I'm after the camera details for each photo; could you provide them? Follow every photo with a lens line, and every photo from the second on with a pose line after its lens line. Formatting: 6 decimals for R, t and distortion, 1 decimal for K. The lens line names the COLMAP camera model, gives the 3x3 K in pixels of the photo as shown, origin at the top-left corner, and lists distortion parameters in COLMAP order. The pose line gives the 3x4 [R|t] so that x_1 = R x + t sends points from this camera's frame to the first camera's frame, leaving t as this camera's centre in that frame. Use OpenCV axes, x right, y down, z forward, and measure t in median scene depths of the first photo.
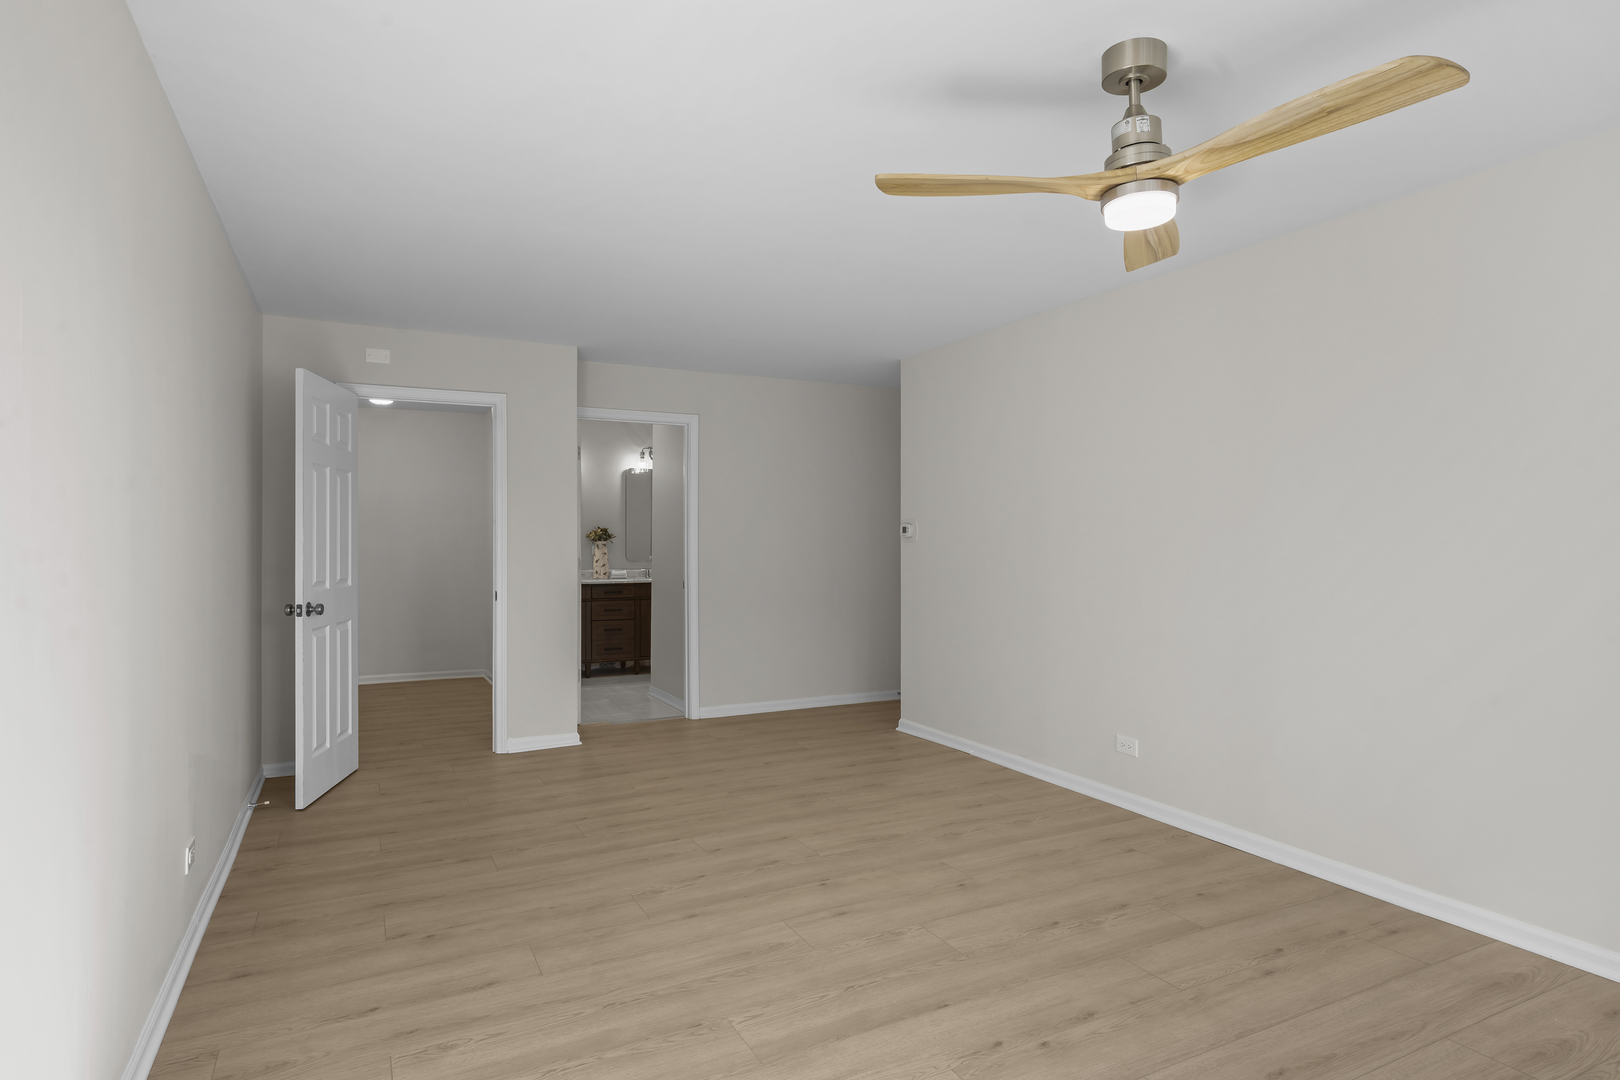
lens RADIAL K [[886.0, 0, 809.6], [0, 886.0, 540.7], [0, 0, 1]] dist [-0.000278, -0.000004]
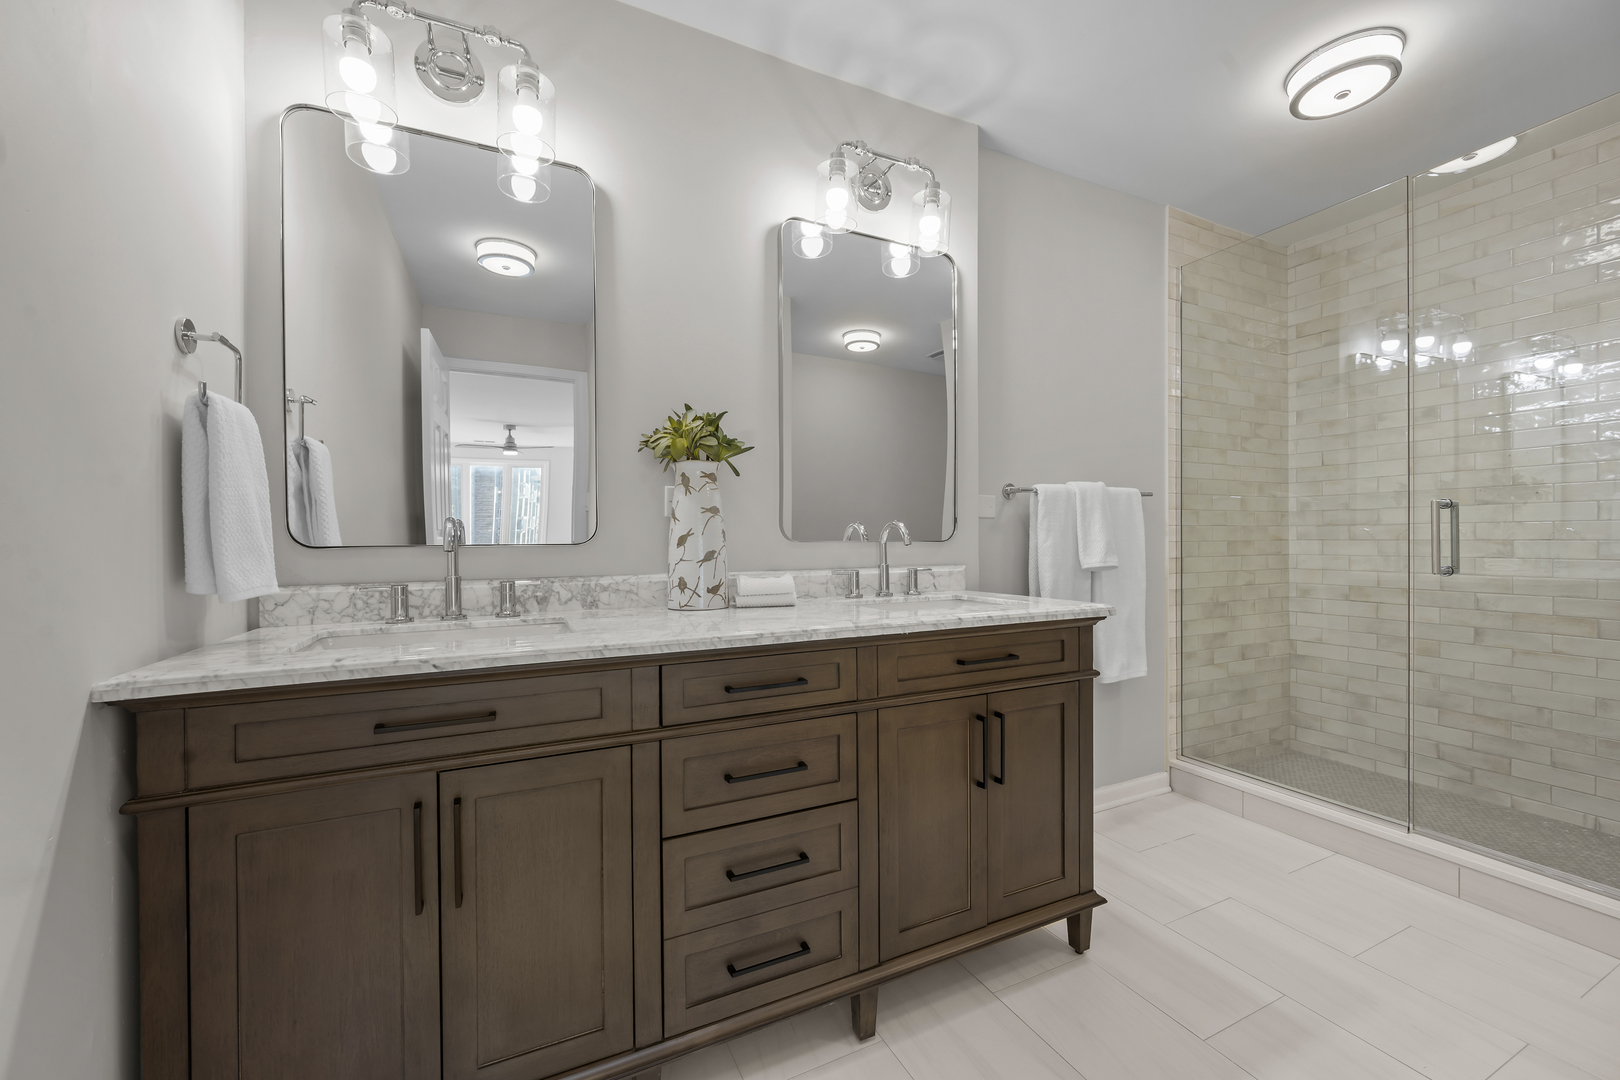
lens RADIAL K [[644.8, 0, 813.7], [0, 644.8, 542.4], [0, 0, 1]] dist [-0.000320, 0.000123]
pose [[0.999792, -0.005434, -0.019653, -0.198601], [0.005552, 0.999967, 0.005969, 0.022910], [0.019620, -0.006077, 0.999789, 0.814869]]
